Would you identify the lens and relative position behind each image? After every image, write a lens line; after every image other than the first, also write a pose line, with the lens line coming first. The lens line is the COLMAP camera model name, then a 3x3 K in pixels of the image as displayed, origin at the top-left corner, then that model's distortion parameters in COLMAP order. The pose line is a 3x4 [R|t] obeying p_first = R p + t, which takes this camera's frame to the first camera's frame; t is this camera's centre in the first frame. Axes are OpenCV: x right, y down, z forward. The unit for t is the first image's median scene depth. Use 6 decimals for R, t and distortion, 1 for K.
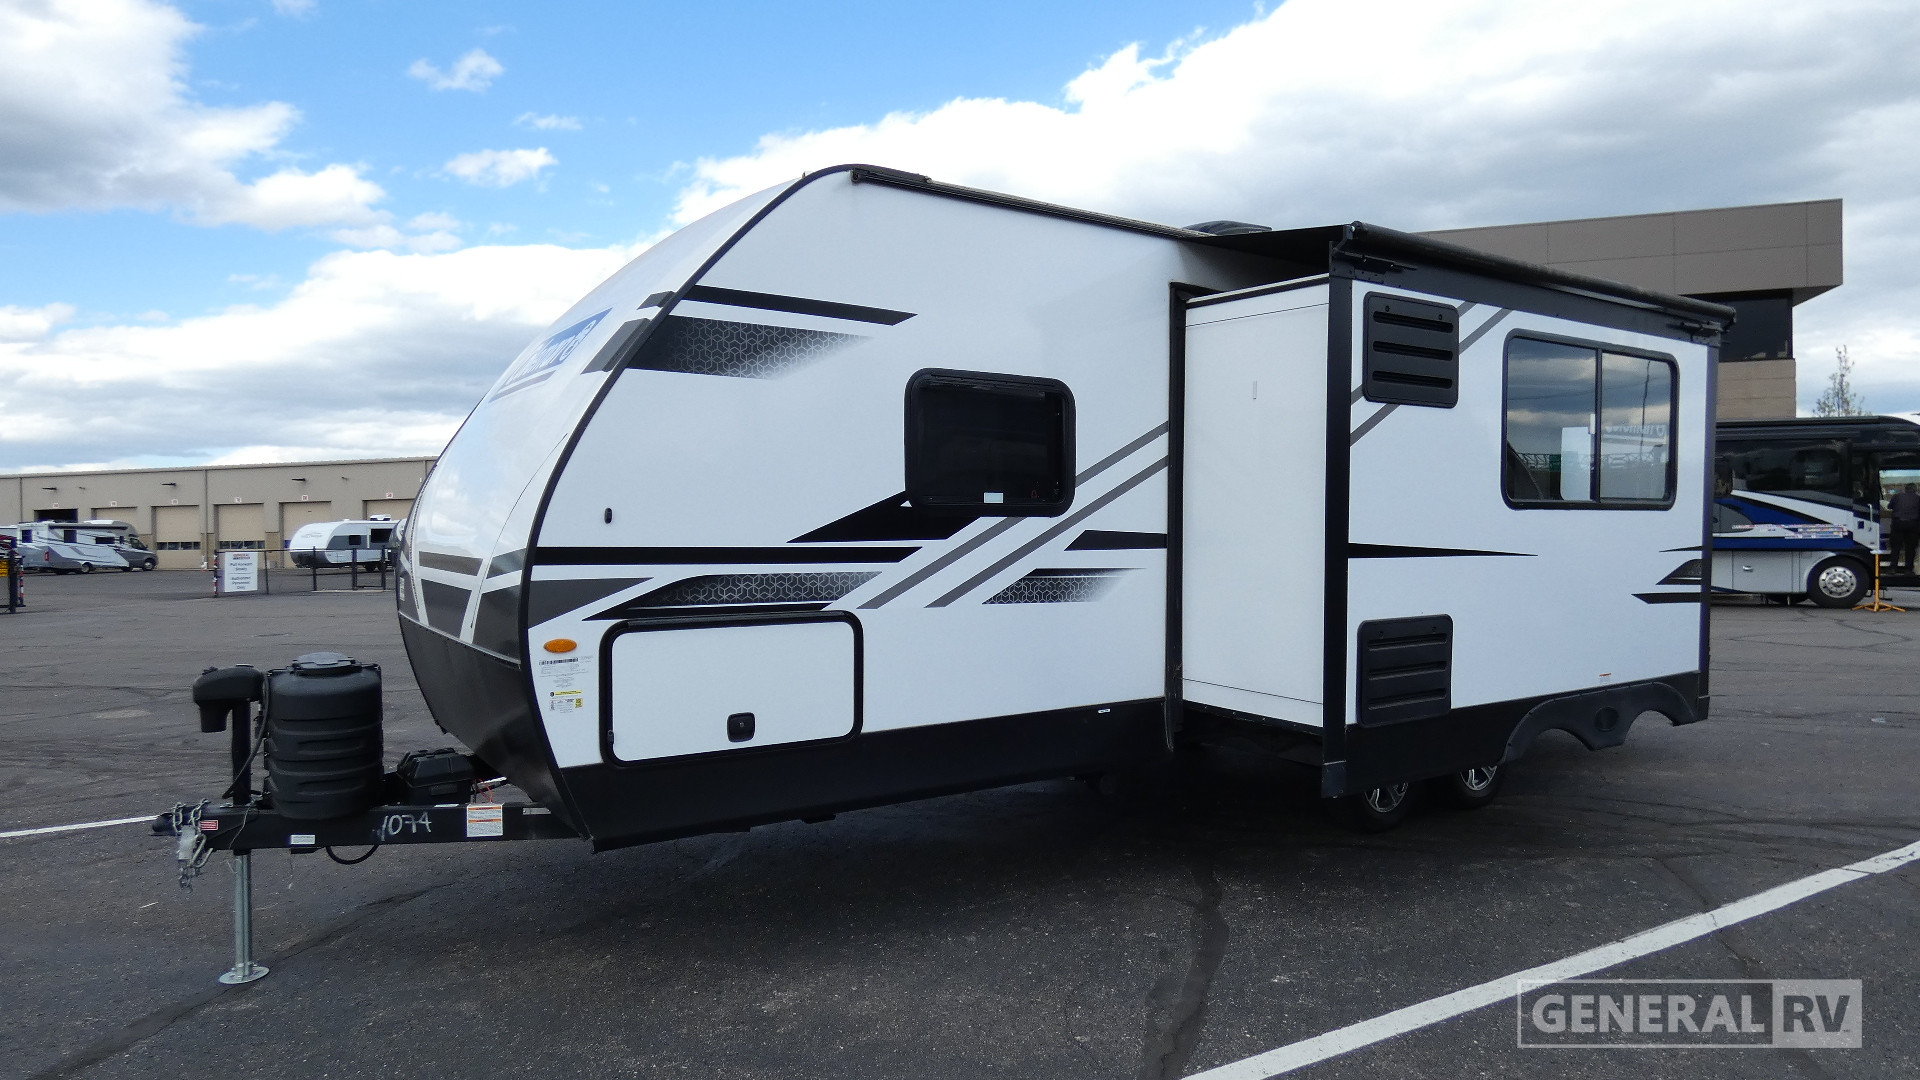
lens RADIAL K [[1161.1, 0, 918.6], [0, 1161.1, 546.5], [0, 0, 1]] dist [-0.005454, 0.002262]
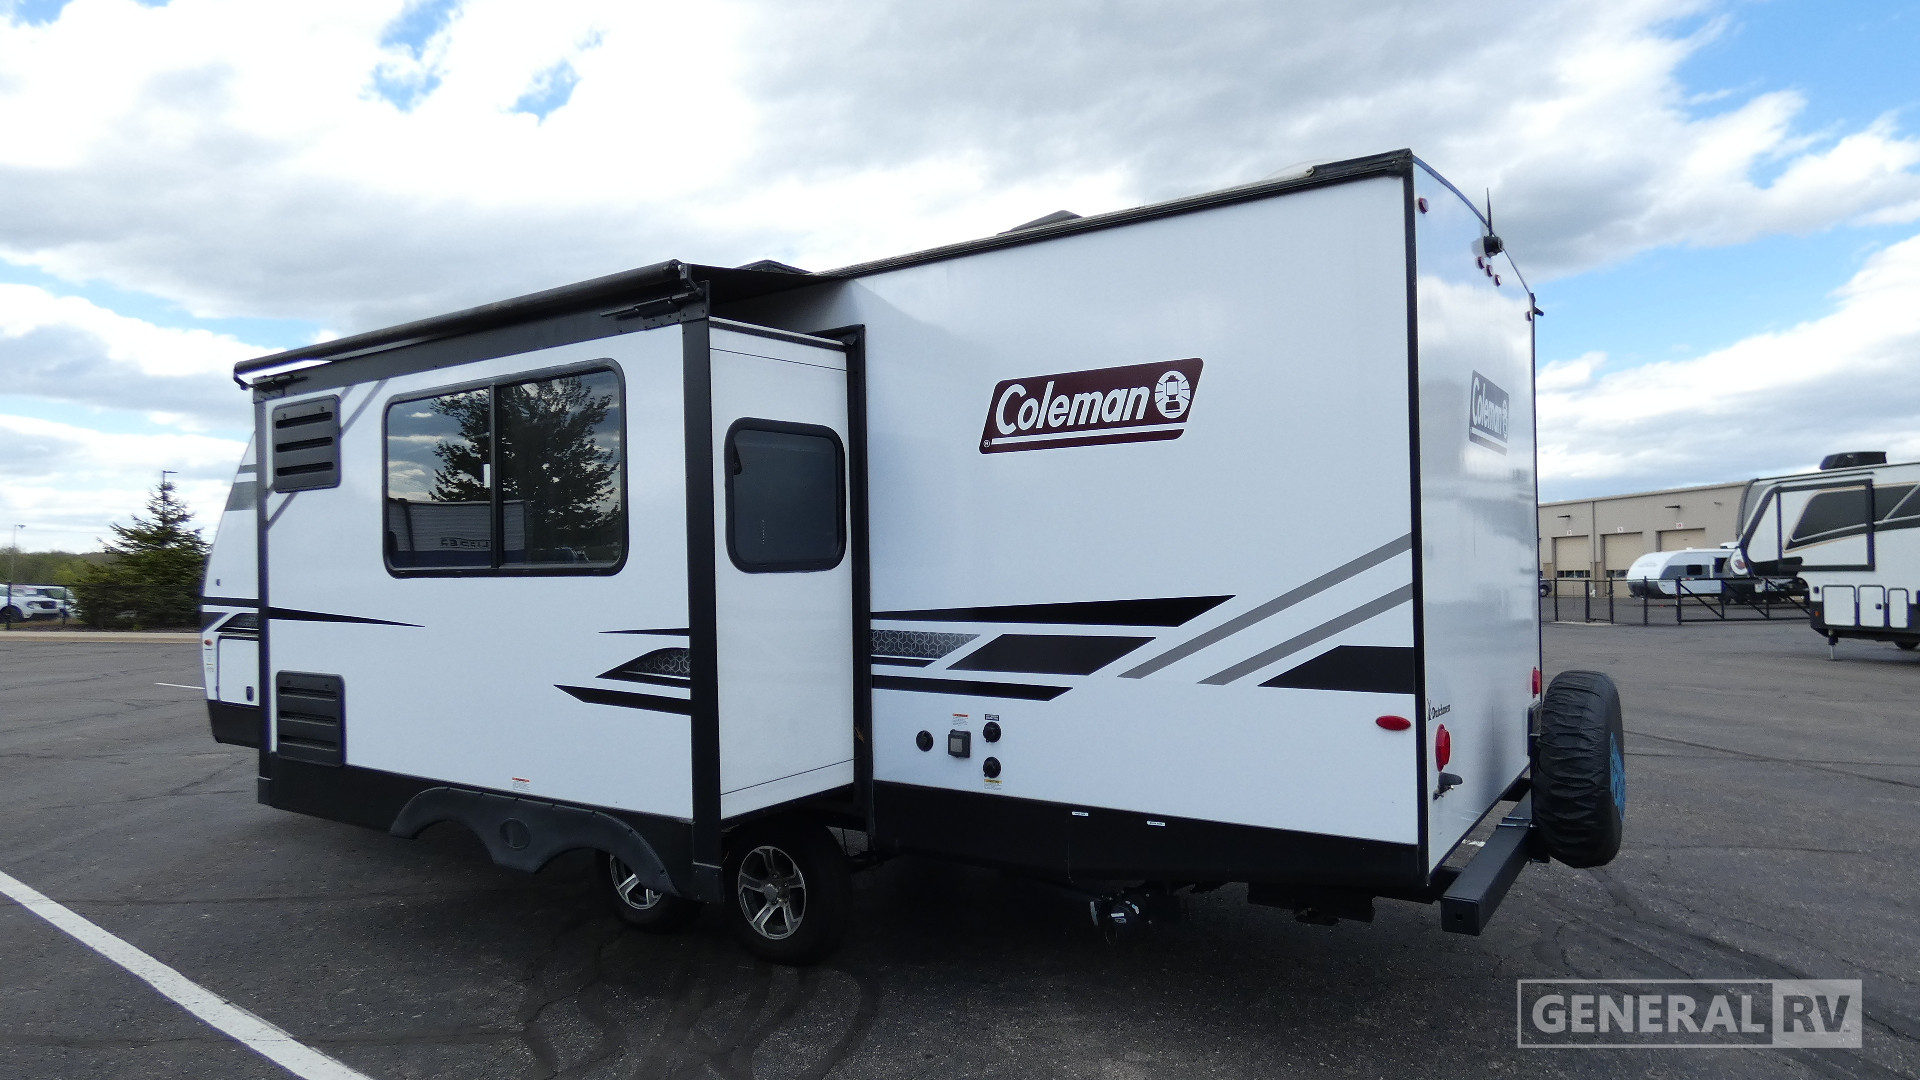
lens RADIAL K [[1161.1, 0, 955.3], [0, 1161.1, 540.0], [0, 0, 1]] dist [-0.005454, 0.002262]
pose [[0.372743, -0.021948, -0.927675, 1.204940], [-0.003611, 0.999678, -0.025102, -0.031026], [0.927928, 0.012707, 0.372544, 0.806195]]
